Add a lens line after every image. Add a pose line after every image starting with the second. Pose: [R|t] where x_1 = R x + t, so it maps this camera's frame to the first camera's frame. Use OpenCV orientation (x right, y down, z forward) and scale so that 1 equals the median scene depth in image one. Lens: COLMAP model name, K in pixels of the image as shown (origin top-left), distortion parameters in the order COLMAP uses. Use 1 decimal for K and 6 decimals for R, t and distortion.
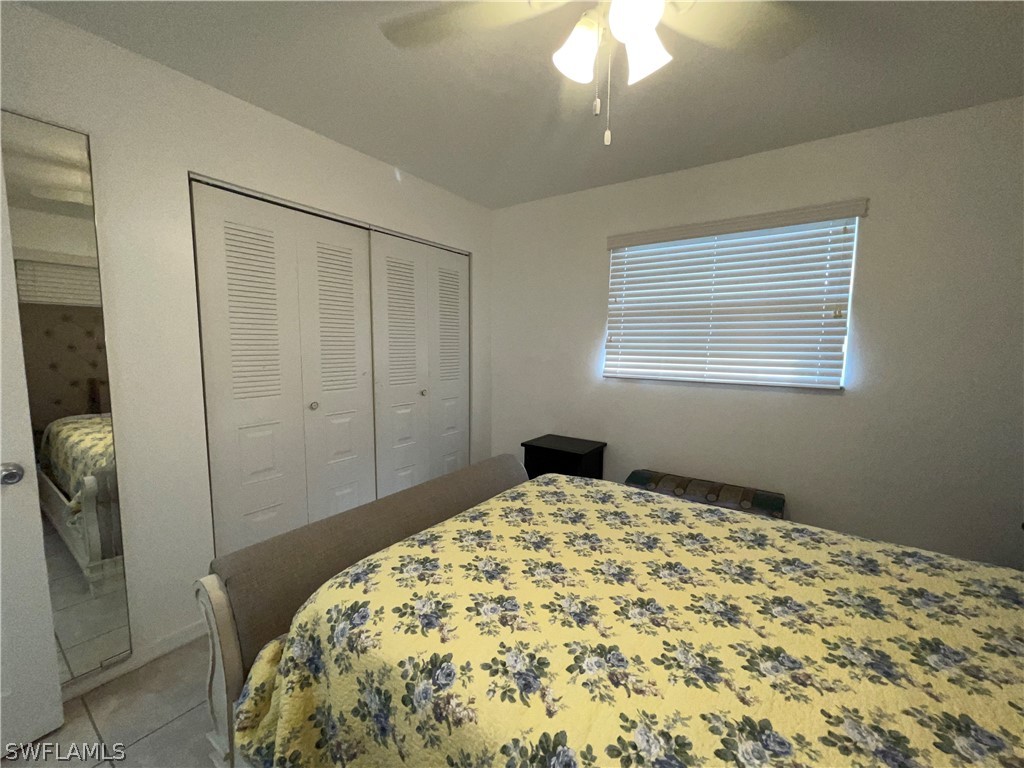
lens RADIAL K [[413.5, 0, 511.2], [0, 413.5, 386.2], [0, 0, 1]] dist [0.000803, -0.000679]
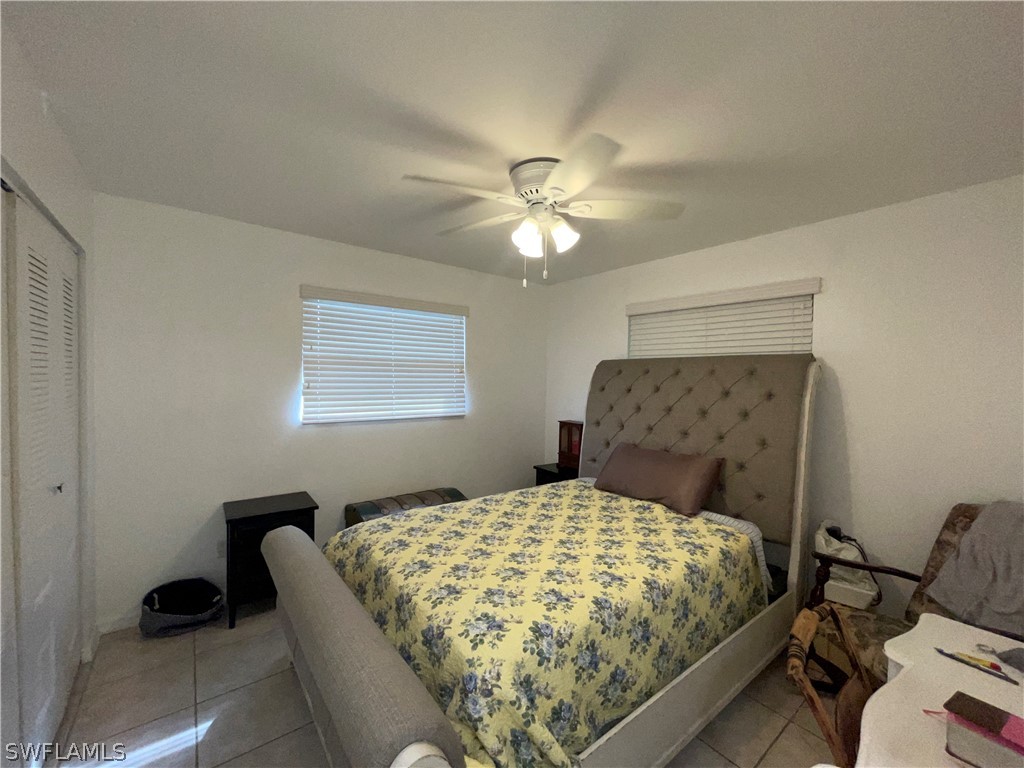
lens RADIAL K [[413.5, 0, 511.2], [0, 413.5, 386.2], [0, 0, 1]] dist [0.000803, -0.000679]
pose [[0.292271, -0.026512, 0.955968, -0.882409], [0.082611, 0.996579, 0.002381, -0.114960], [-0.952761, 0.078277, 0.293461, 0.363422]]
